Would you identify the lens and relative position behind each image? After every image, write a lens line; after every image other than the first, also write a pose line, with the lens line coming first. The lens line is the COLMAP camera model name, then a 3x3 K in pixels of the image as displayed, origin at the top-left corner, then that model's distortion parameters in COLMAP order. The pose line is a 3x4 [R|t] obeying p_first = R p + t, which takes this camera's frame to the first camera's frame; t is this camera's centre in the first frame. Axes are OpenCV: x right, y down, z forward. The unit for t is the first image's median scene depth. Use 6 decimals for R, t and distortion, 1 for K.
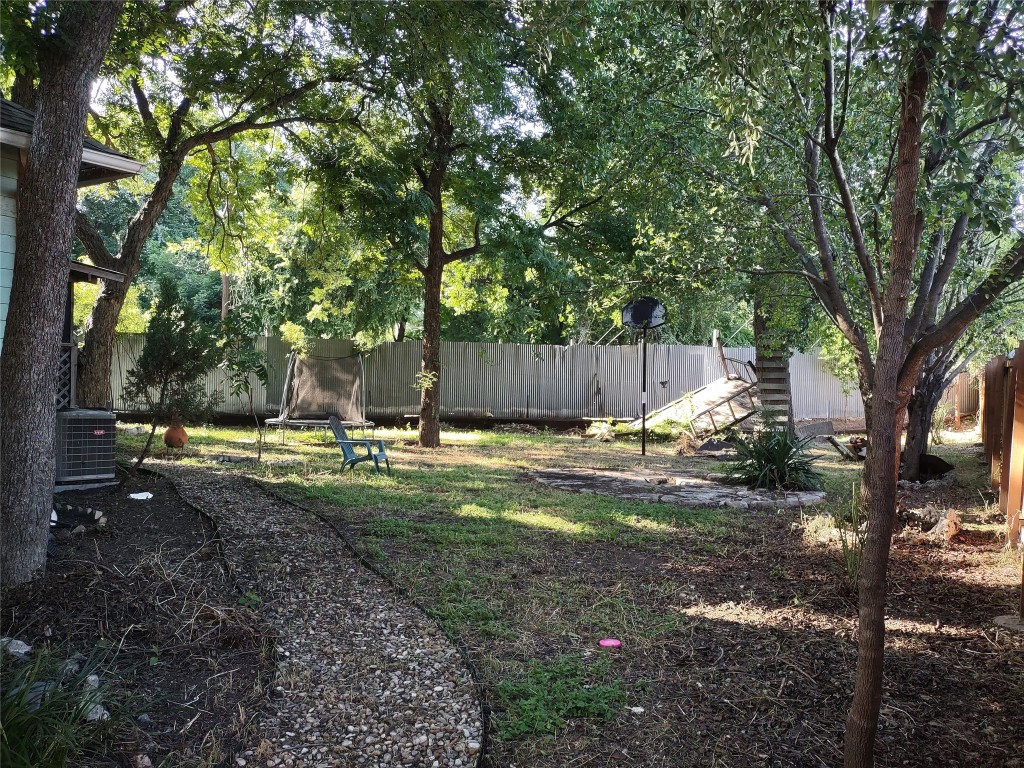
lens RADIAL K [[738.6, 0, 511.6], [0, 738.6, 390.5], [0, 0, 1]] dist [0.078145, -0.104488]
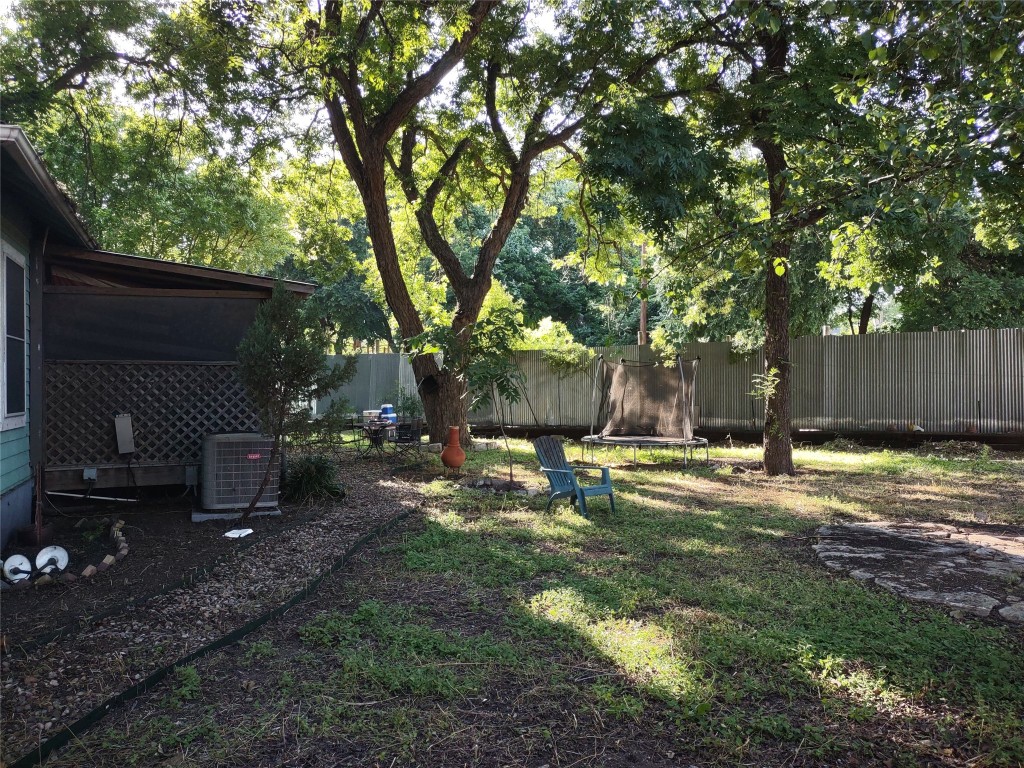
lens RADIAL K [[738.6, 0, 511.6], [0, 738.6, 390.5], [0, 0, 1]] dist [0.078145, -0.104488]
pose [[0.814783, -0.032217, -0.578871, 0.100276], [0.023962, 0.999473, -0.021897, 0.001735], [0.579271, 0.003970, 0.815125, 0.190758]]
